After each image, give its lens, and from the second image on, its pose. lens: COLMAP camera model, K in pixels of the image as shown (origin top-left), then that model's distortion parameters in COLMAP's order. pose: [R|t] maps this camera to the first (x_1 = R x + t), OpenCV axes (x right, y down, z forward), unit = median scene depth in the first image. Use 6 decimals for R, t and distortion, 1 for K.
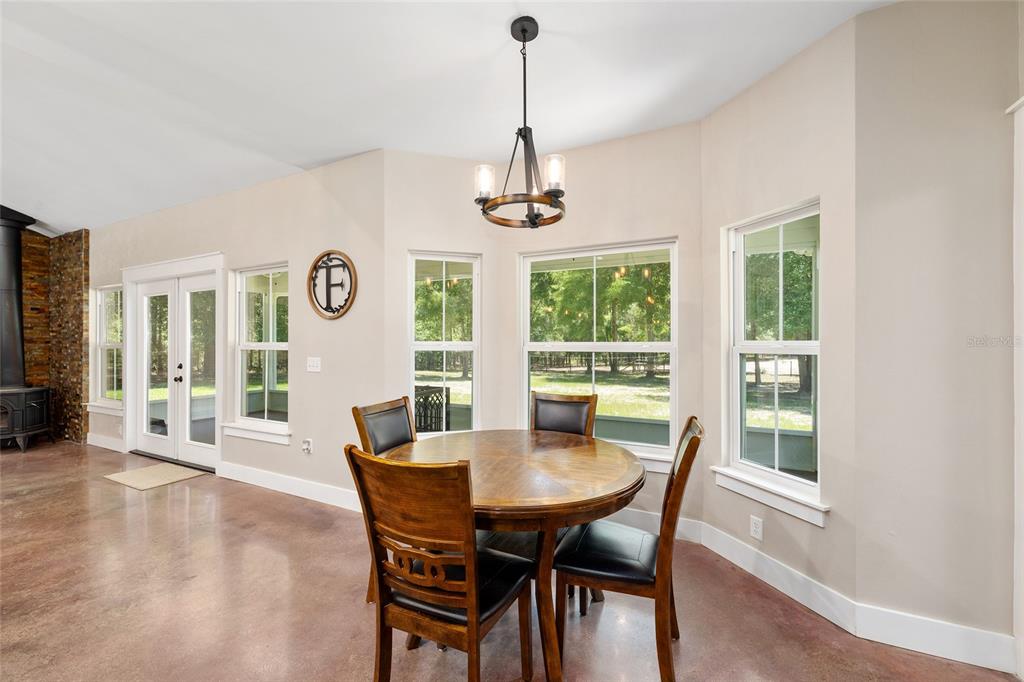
lens RADIAL K [[403.7, 0, 513.9], [0, 403.7, 341.7], [0, 0, 1]] dist [-0.000403, -0.000036]
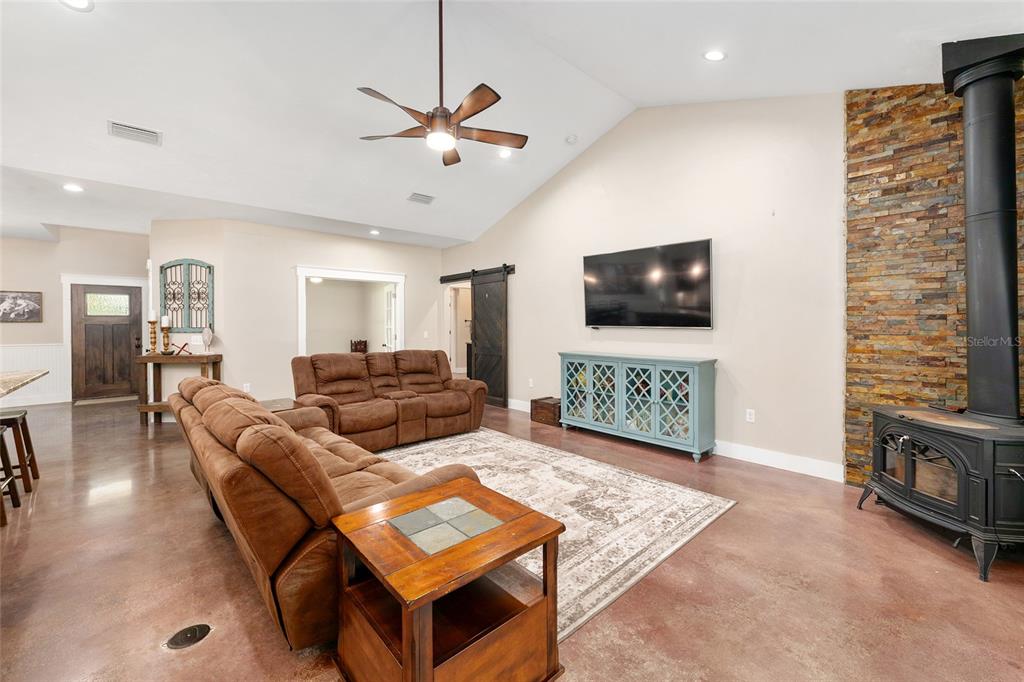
lens RADIAL K [[411.2, 0, 510.1], [0, 411.2, 326.4], [0, 0, 1]] dist [0.001649, -0.000116]
pose [[-0.376464, 0.007942, -0.926397, -0.563991], [0.008802, 0.999949, 0.004996, -0.001941], [0.926389, -0.006273, -0.376515, 0.636918]]
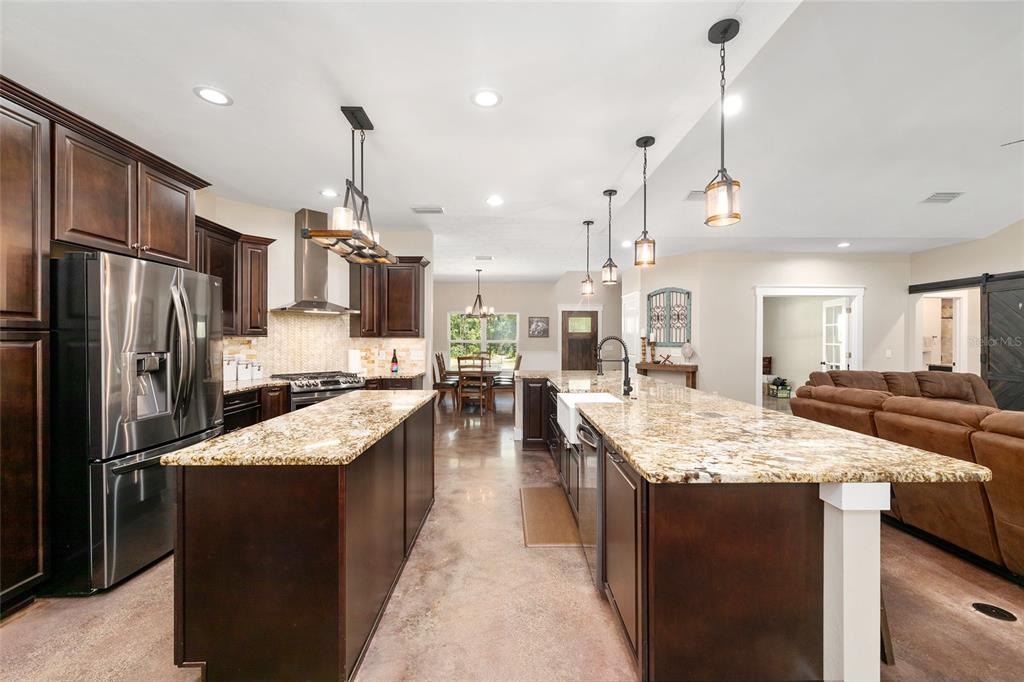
lens RADIAL K [[403.7, 0, 513.9], [0, 403.7, 341.7], [0, 0, 1]] dist [-0.000403, -0.000036]
pose [[-0.892887, 0.001074, -0.450280, -0.195854], [-0.000582, 0.999994, 0.003538, -0.007851], [0.450281, 0.003421, -0.892880, 0.402650]]
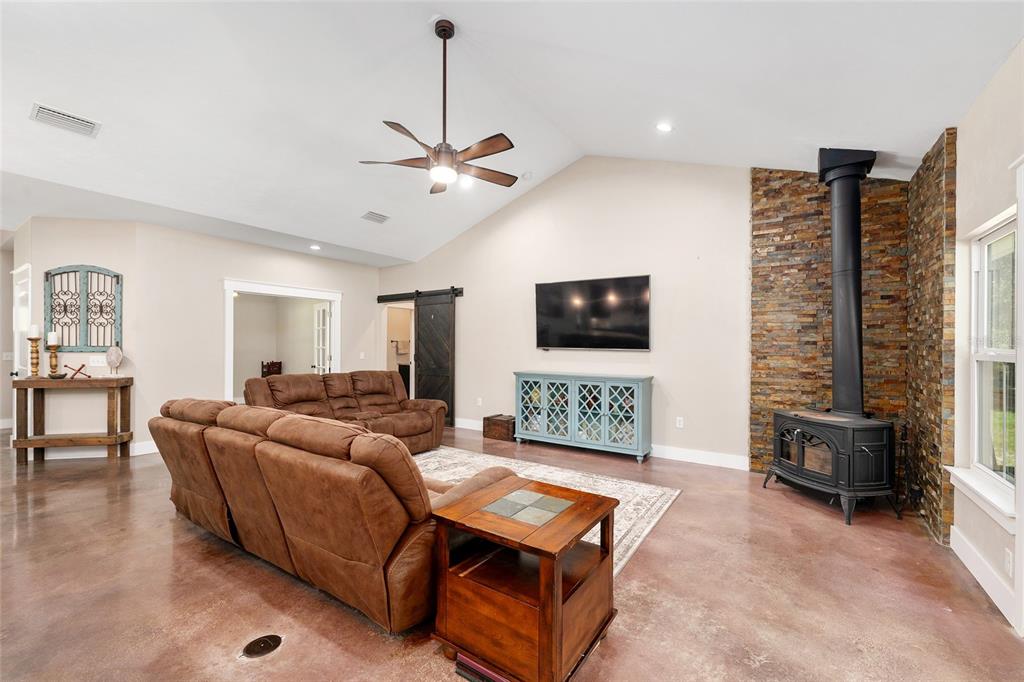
lens RADIAL K [[417.1, 0, 515.4], [0, 417.1, 345.6], [0, 0, 1]] dist [0.000705, 0.000066]
pose [[-0.137682, 0.000812, -0.990476, -0.457205], [0.000294, 1.000000, 0.000779, -0.002344], [0.990476, -0.000184, -0.137682, 0.525598]]
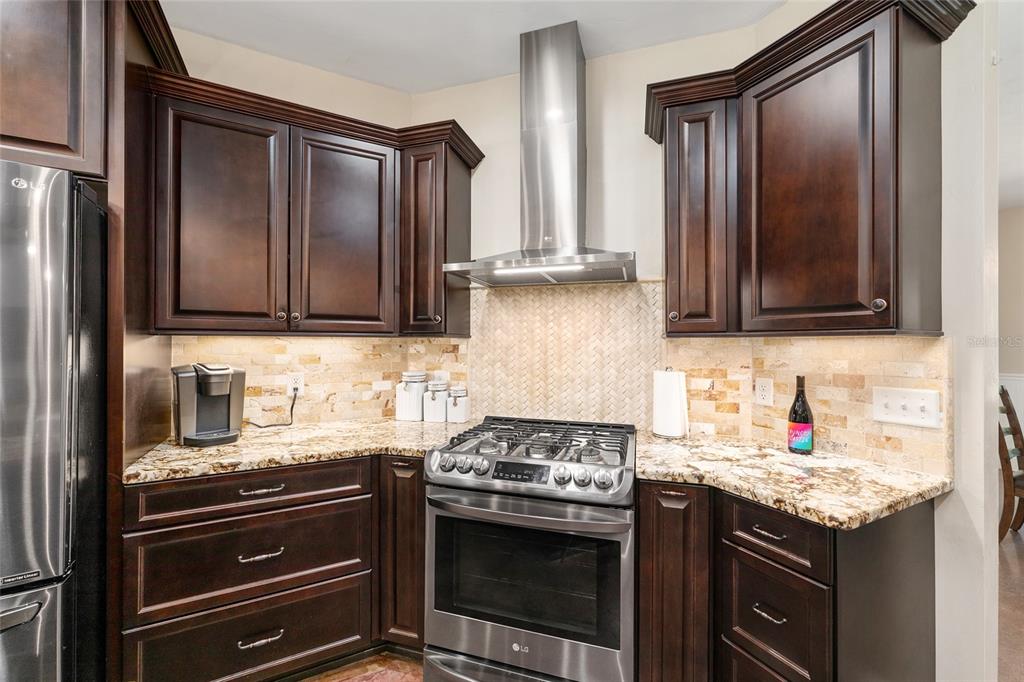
lens RADIAL K [[408.5, 0, 512.0], [0, 408.5, 341.0], [0, 0, 1]] dist [-0.000017, -0.000092]
pose [[-0.805411, 0.002305, 0.592713, -0.391218], [-0.004026, 0.999948, -0.009360, -0.007682], [-0.592704, -0.009925, -0.805360, -0.261120]]
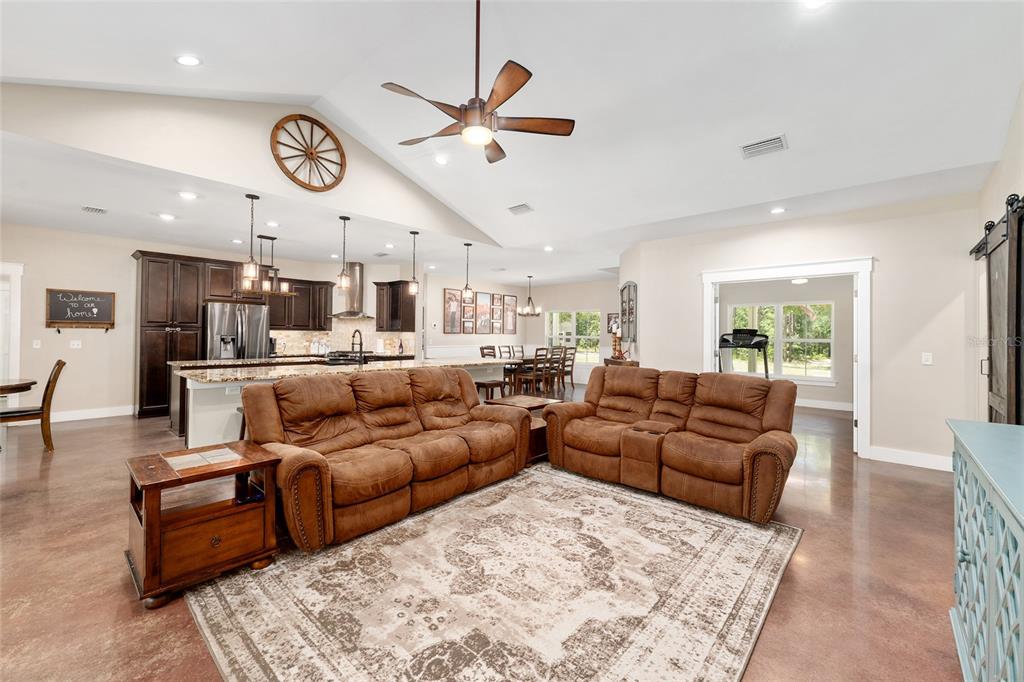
lens RADIAL K [[418.1, 0, 507.2], [0, 418.1, 329.2], [0, 0, 1]] dist [0.000742, -0.000054]
pose [[-0.959167, -0.005719, 0.282783, -1.252038], [-0.010830, 0.999805, -0.016516, -0.001758], [-0.282634, -0.018905, -0.959042, 0.832193]]
